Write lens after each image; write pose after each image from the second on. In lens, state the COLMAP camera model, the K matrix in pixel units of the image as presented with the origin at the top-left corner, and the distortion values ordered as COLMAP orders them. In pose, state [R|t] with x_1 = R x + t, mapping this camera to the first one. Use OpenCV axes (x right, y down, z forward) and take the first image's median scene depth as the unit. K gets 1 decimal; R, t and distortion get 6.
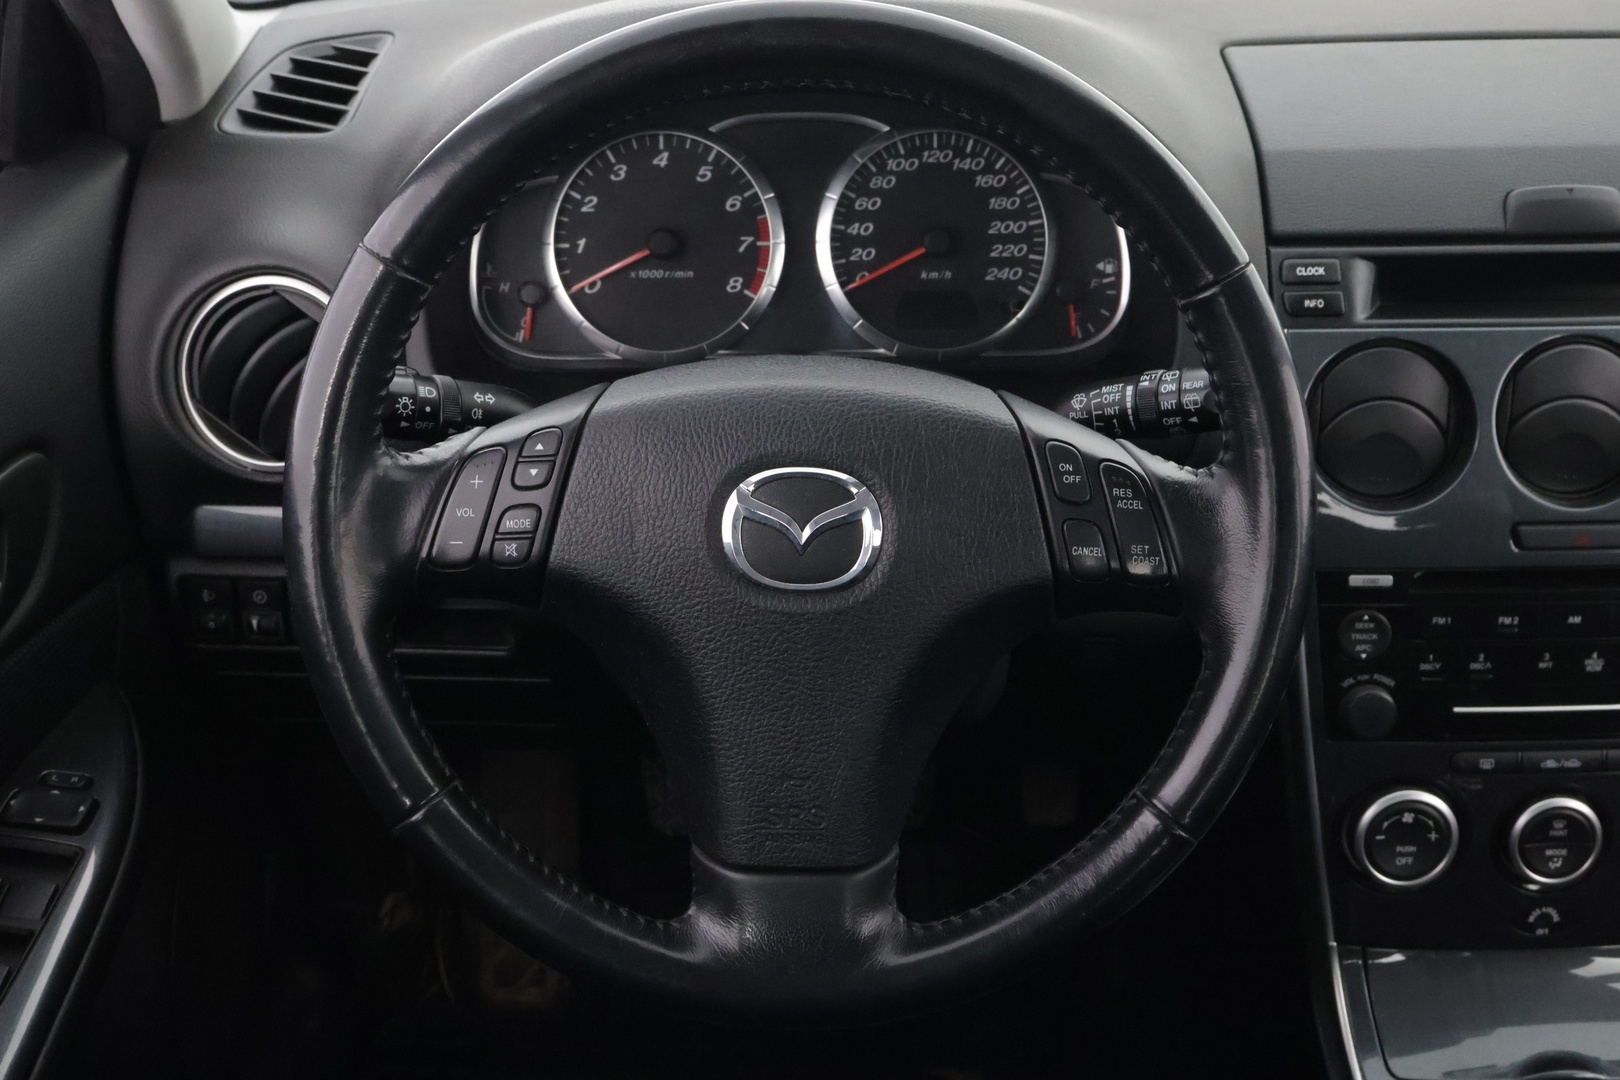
lens RADIAL K [[2050.3, 0, 810.0], [0, 2050.3, 540.0], [0, 0, 1]] dist [-0.011070, -0.011891]
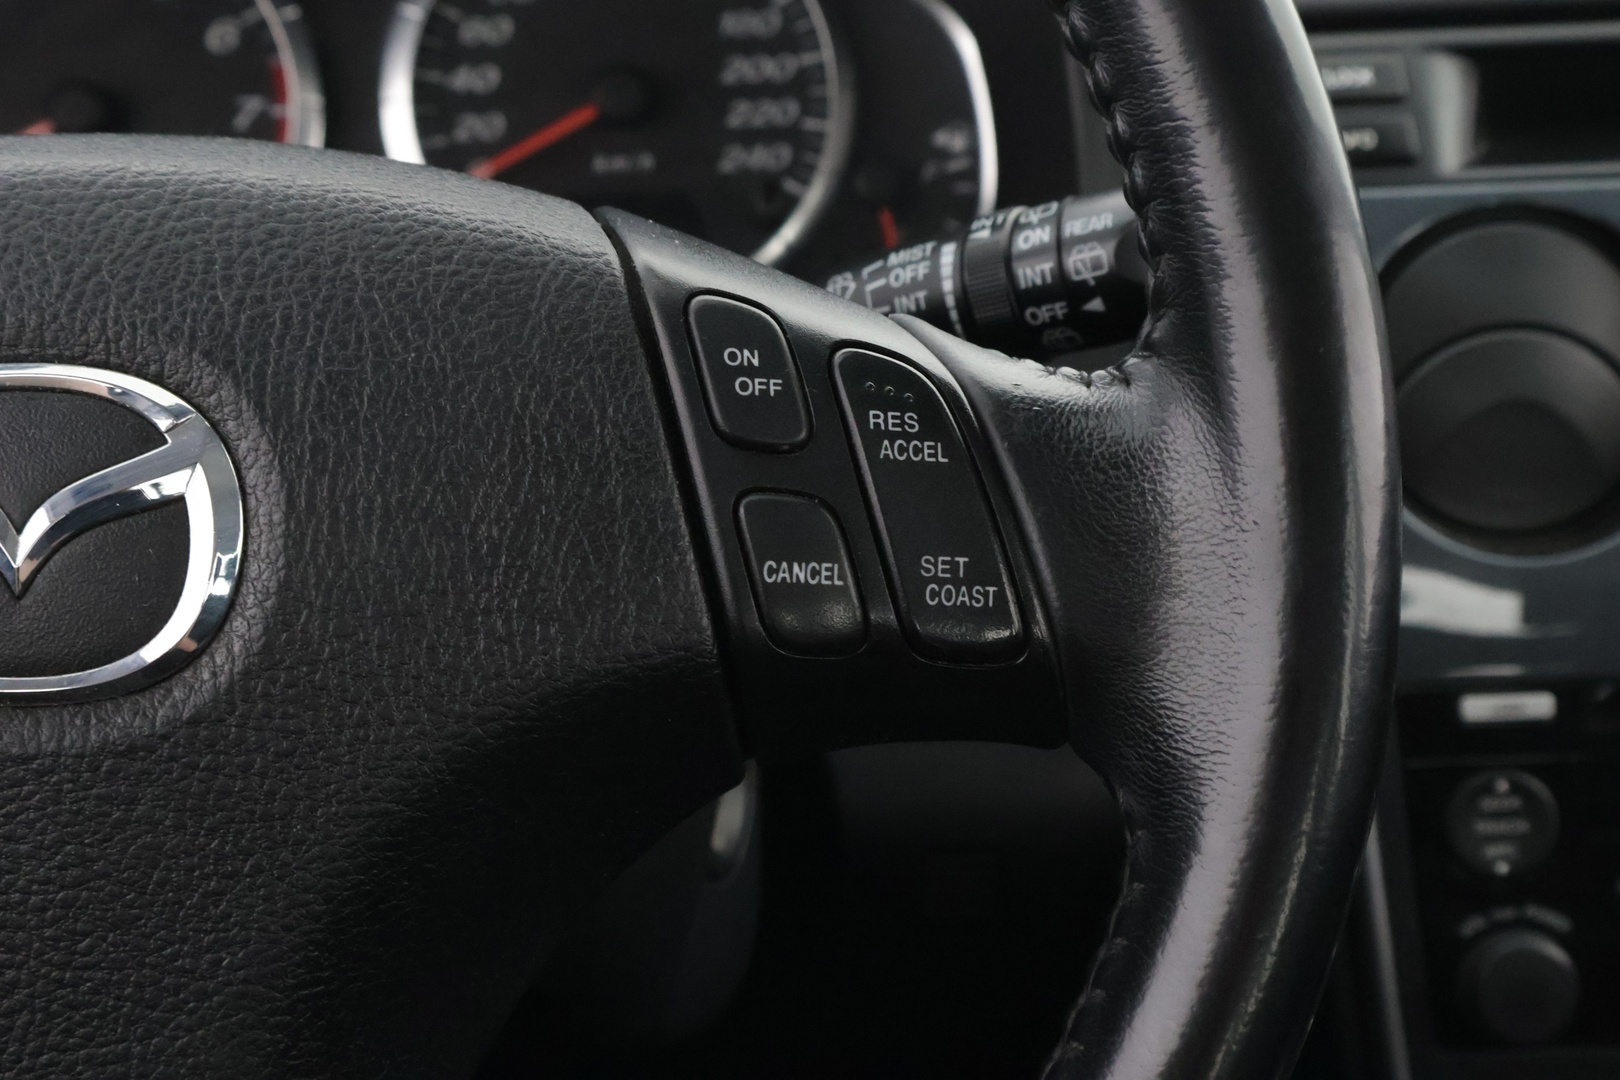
lens RADIAL K [[2549.1, 0, 810.0], [0, 2549.1, 540.0], [0, 0, 1]] dist [0.012153, 0.034607]
pose [[0.999013, -0.031808, 0.030998, 0.092291], [0.034968, 0.993602, -0.107385, 0.038286], [-0.027384, 0.108363, 0.993734, 0.400732]]
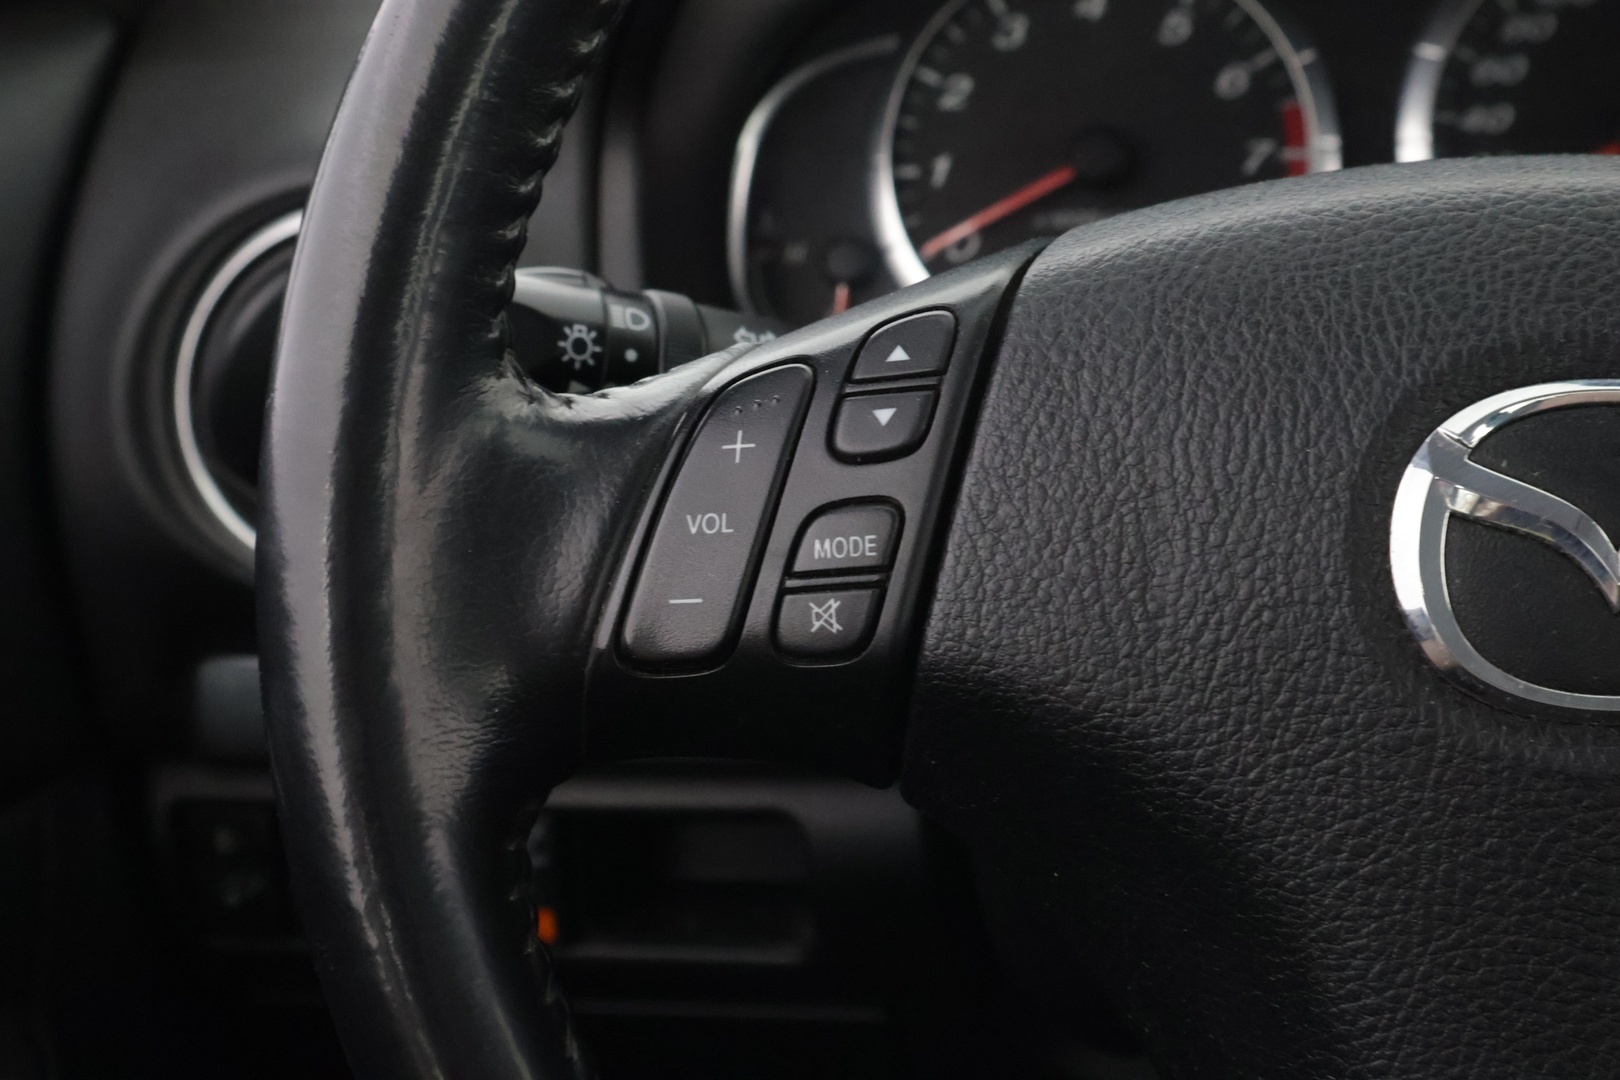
lens RADIAL K [[2549.1, 0, 810.0], [0, 2549.1, 540.0], [0, 0, 1]] dist [0.012153, 0.034607]
pose [[0.990805, -0.017384, -0.134179, -0.063326], [-0.001152, 0.990591, -0.136848, 0.042044], [0.135295, 0.135745, 0.981462, 0.396691]]
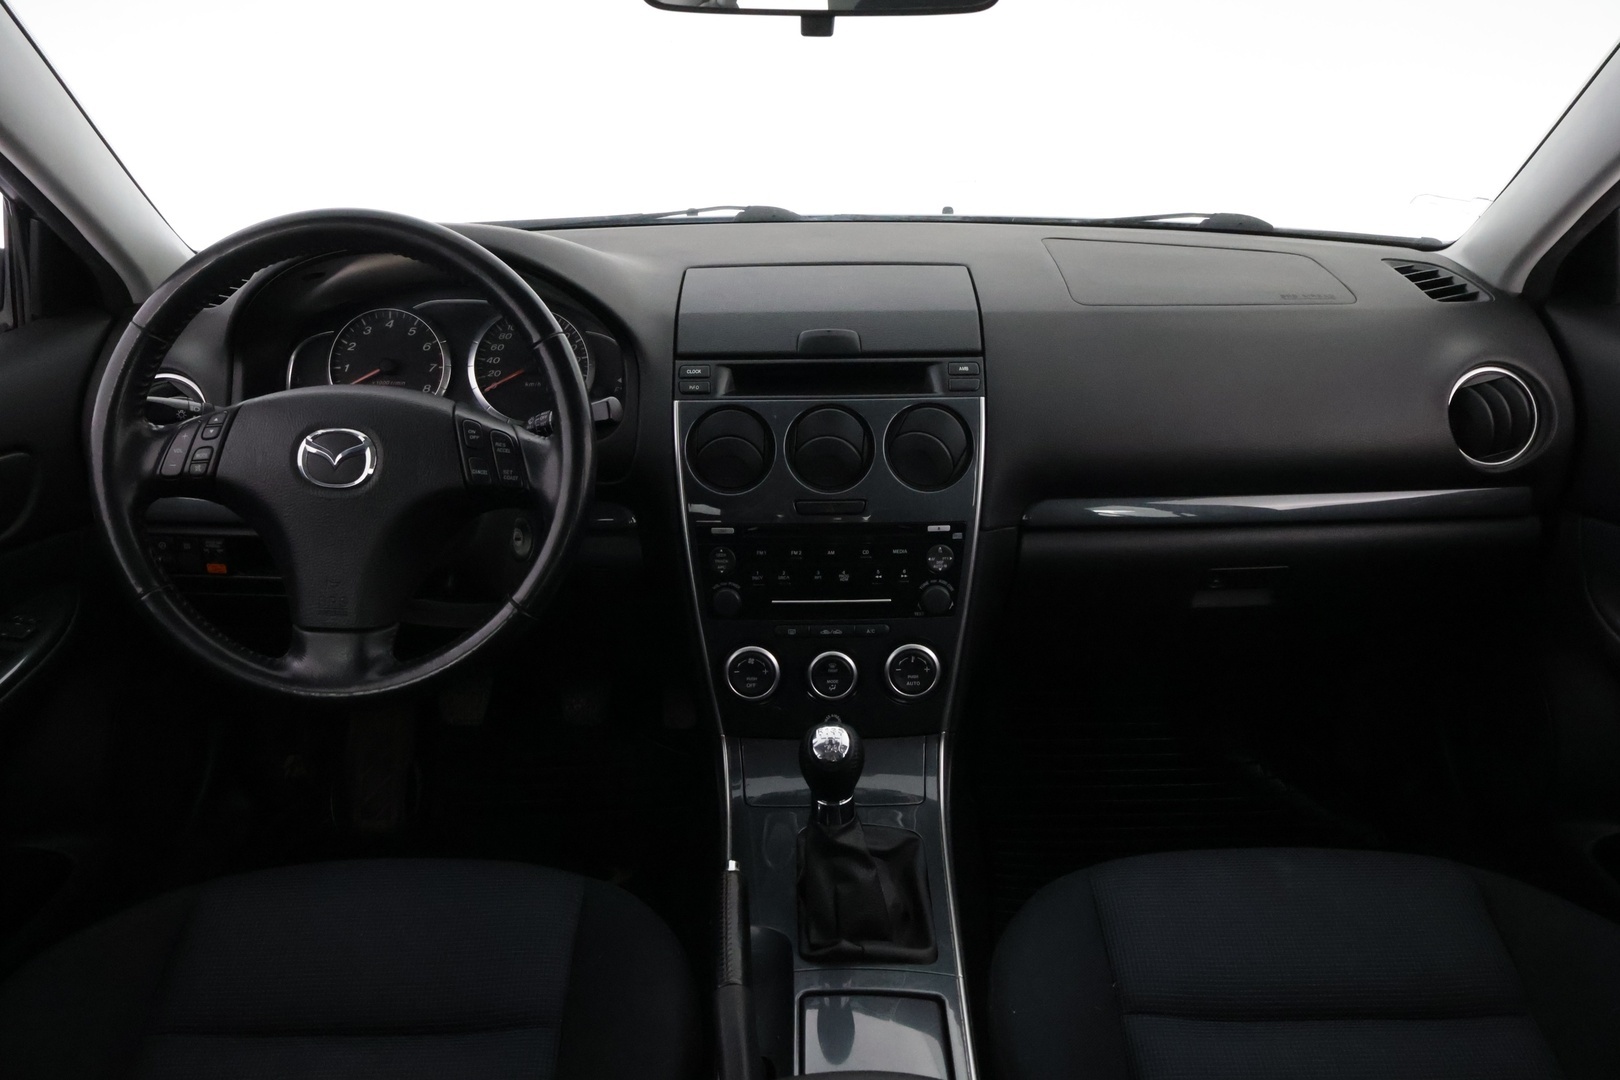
lens RADIAL K [[1360.6, 0, 810.0], [0, 1360.6, 540.0], [0, 0, 1]] dist [-0.007273, -0.004479]
pose [[0.999861, 0.008030, -0.014634, 0.364698], [-0.009707, 0.992917, -0.118414, 0.173211], [0.013580, 0.118540, 0.992856, -0.248328]]
